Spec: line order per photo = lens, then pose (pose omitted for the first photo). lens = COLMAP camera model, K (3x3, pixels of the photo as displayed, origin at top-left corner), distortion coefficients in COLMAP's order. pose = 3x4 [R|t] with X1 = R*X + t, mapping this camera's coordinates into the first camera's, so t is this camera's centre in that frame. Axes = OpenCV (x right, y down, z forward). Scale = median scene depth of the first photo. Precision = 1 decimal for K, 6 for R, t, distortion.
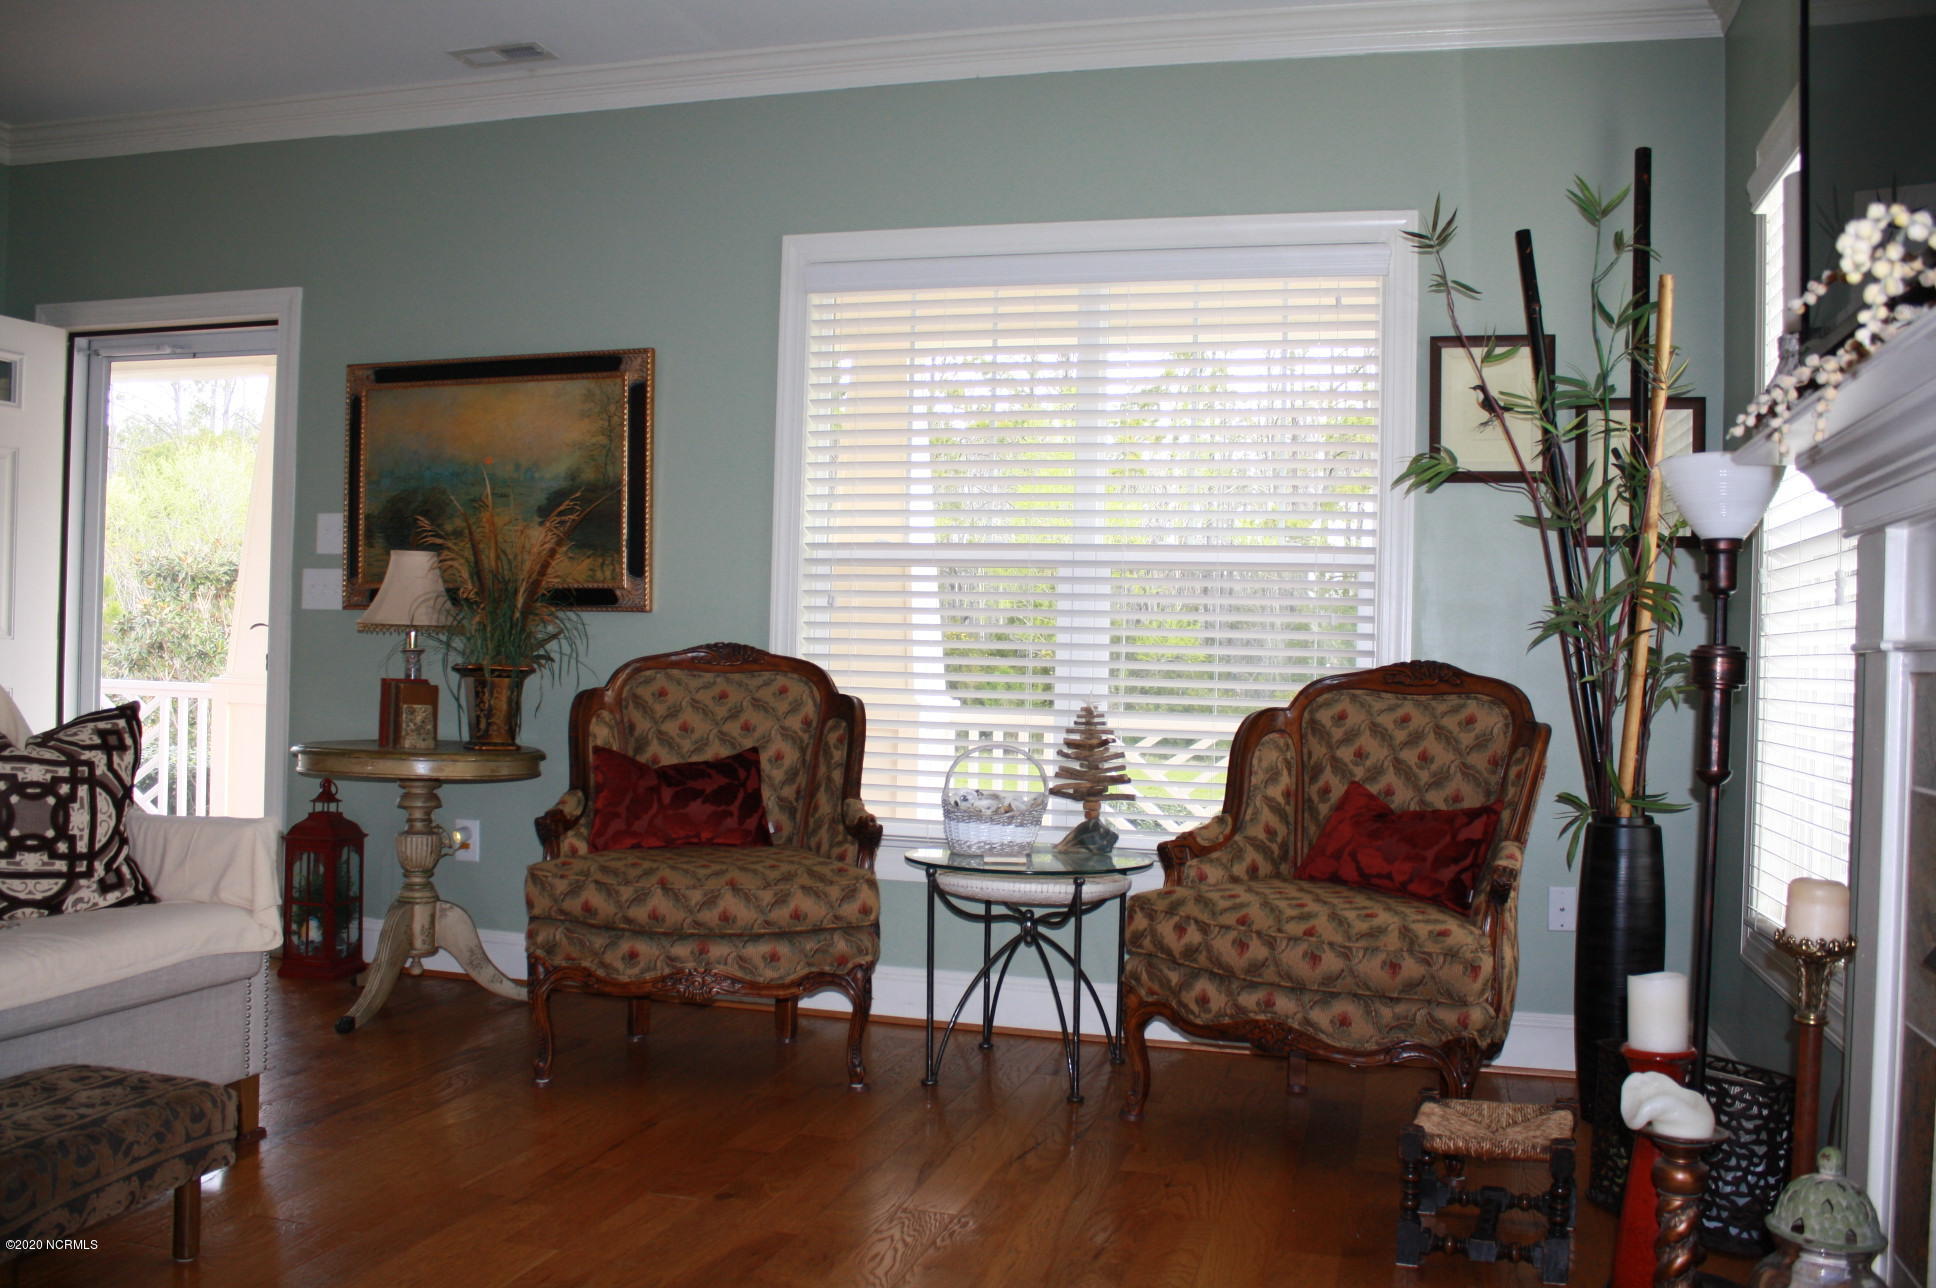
lens RADIAL K [[1622.0, 0, 978.3], [0, 1622.0, 652.5], [0, 0, 1]] dist [-0.167188, 0.152568]
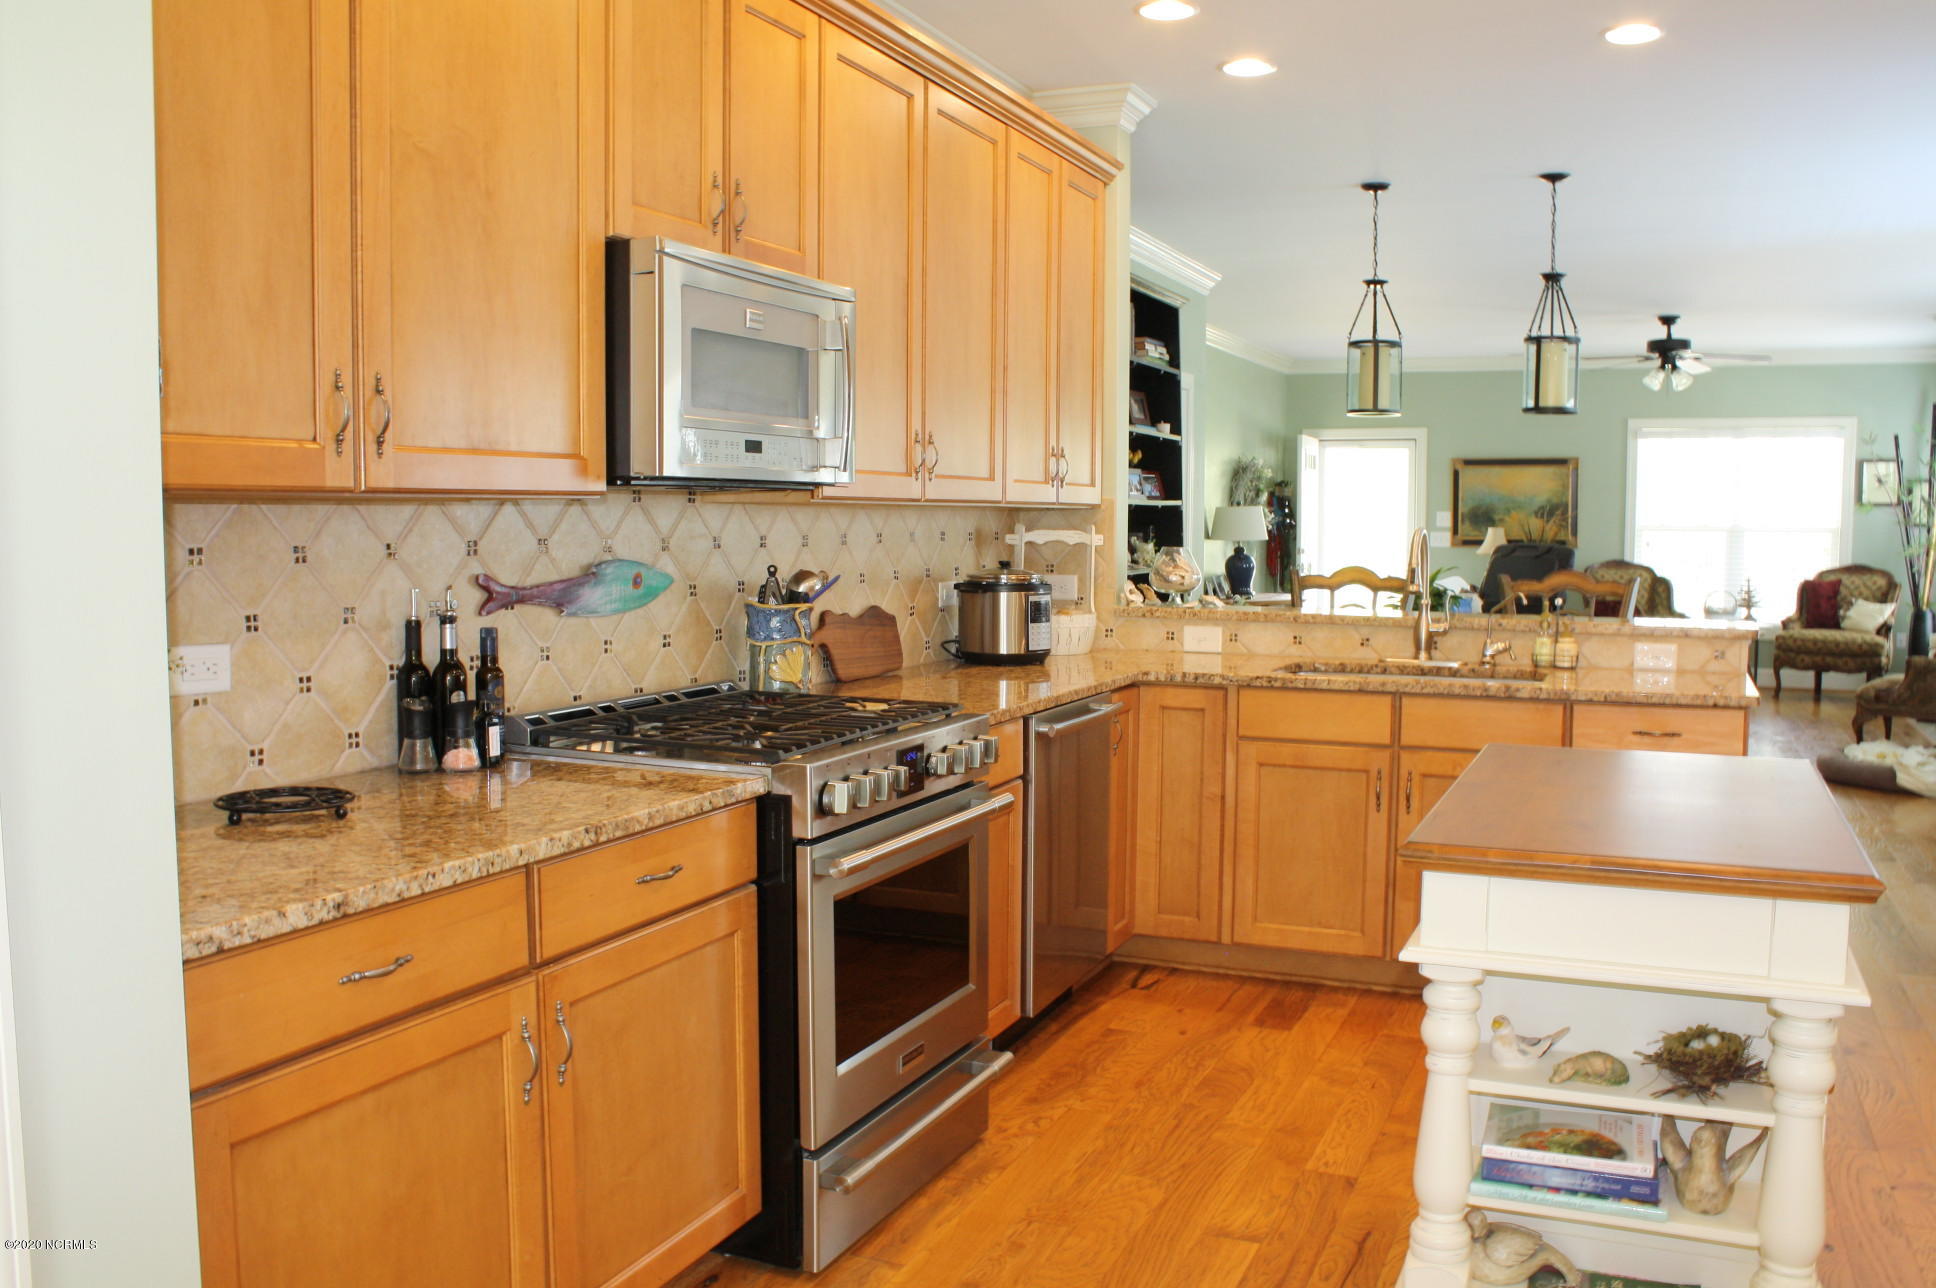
lens RADIAL K [[1622.0, 0, 978.3], [0, 1622.0, 652.5], [0, 0, 1]] dist [-0.167188, 0.152568]
pose [[0.990756, -0.013357, -0.134993, -1.047007], [0.025470, 0.995759, 0.088405, -0.138206], [0.133240, -0.091026, 0.986895, -2.337924]]
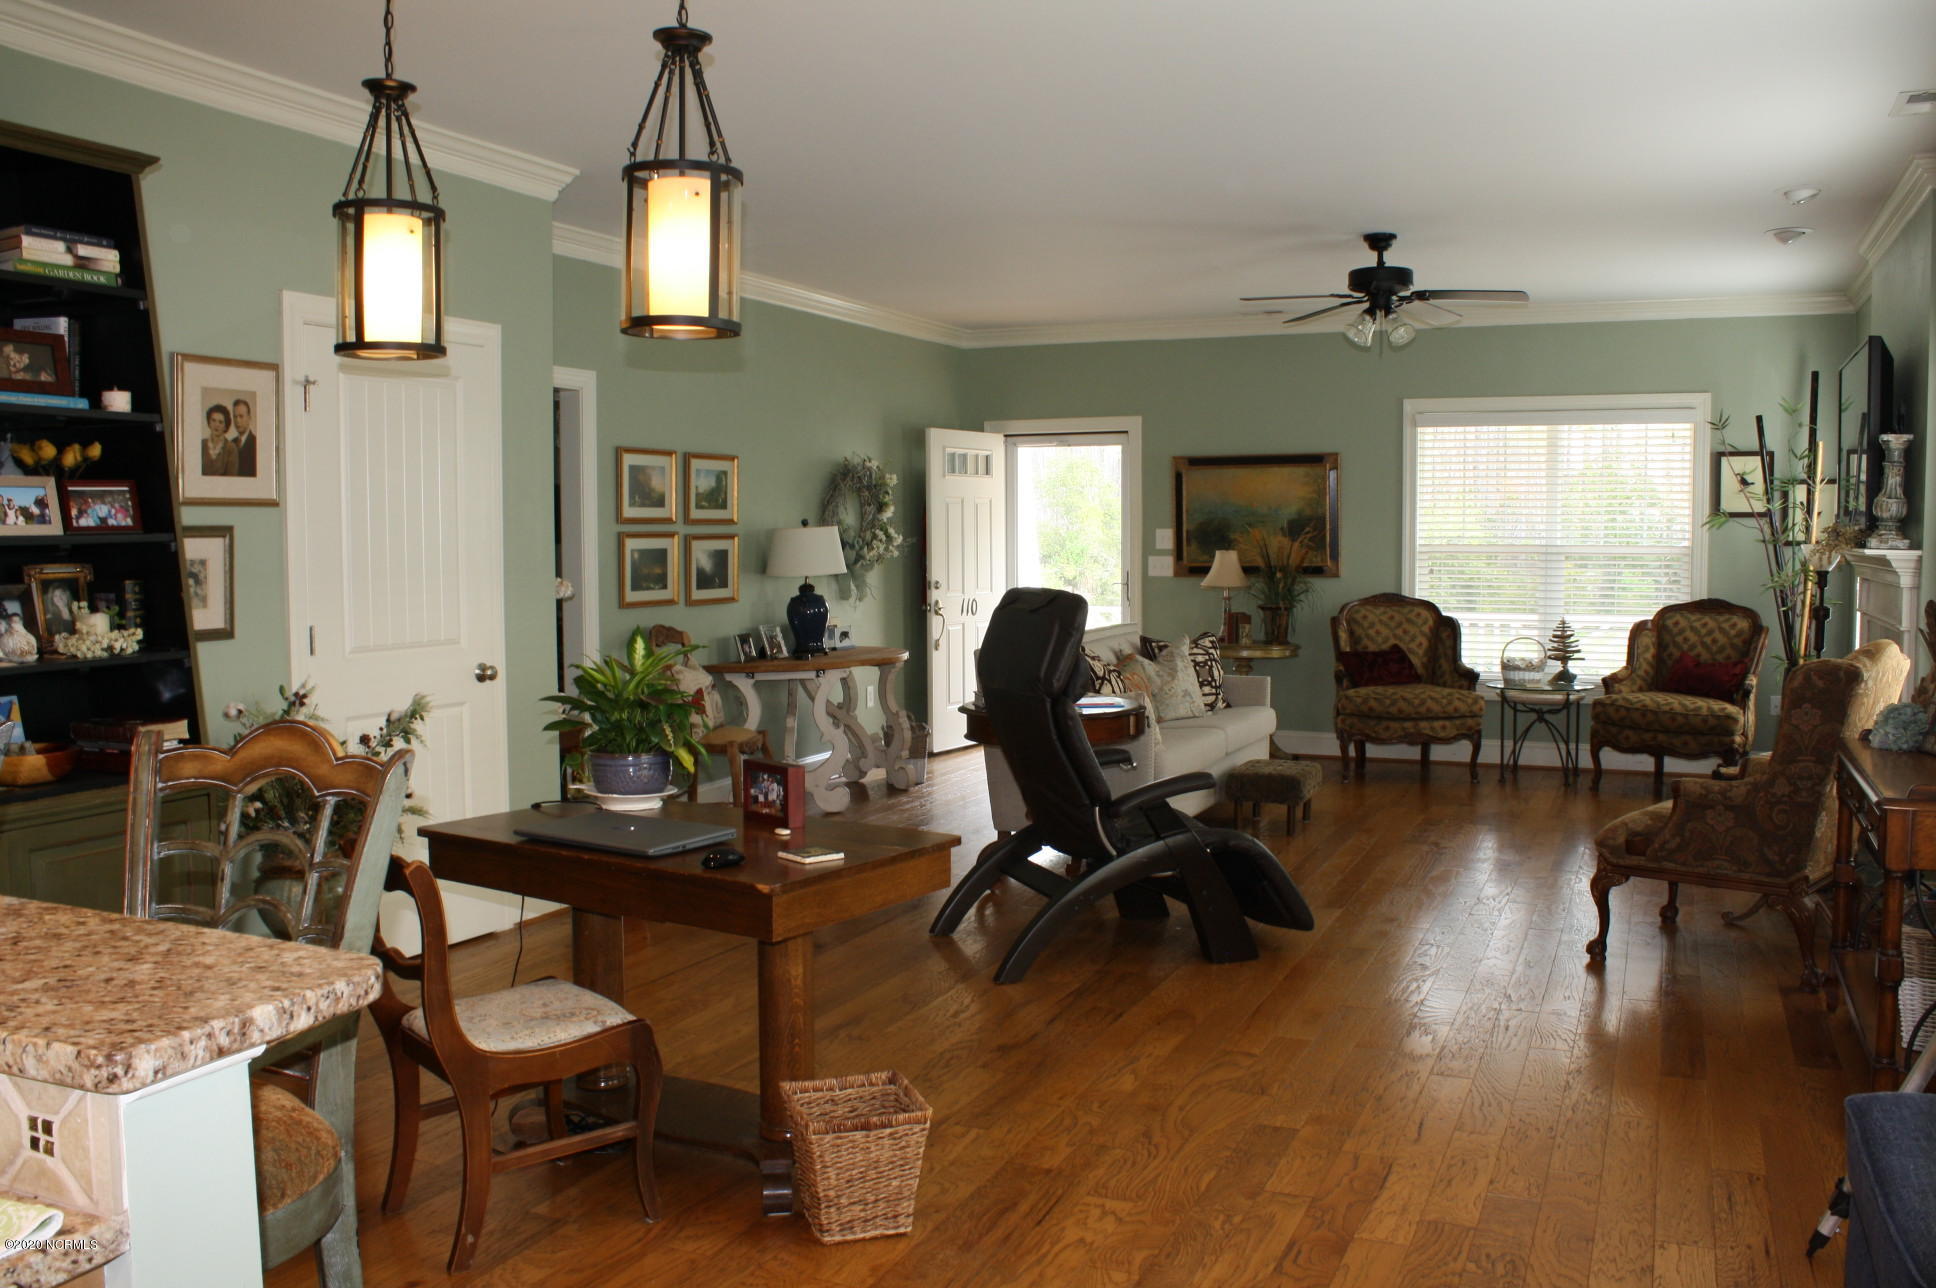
lens RADIAL K [[1622.0, 0, 978.3], [0, 1622.0, 652.5], [0, 0, 1]] dist [-0.167188, 0.152568]
pose [[0.989427, -0.020297, -0.143604, -0.437560], [0.032059, 0.996273, 0.080072, -0.129999], [0.141444, -0.083829, 0.986391, -1.369710]]
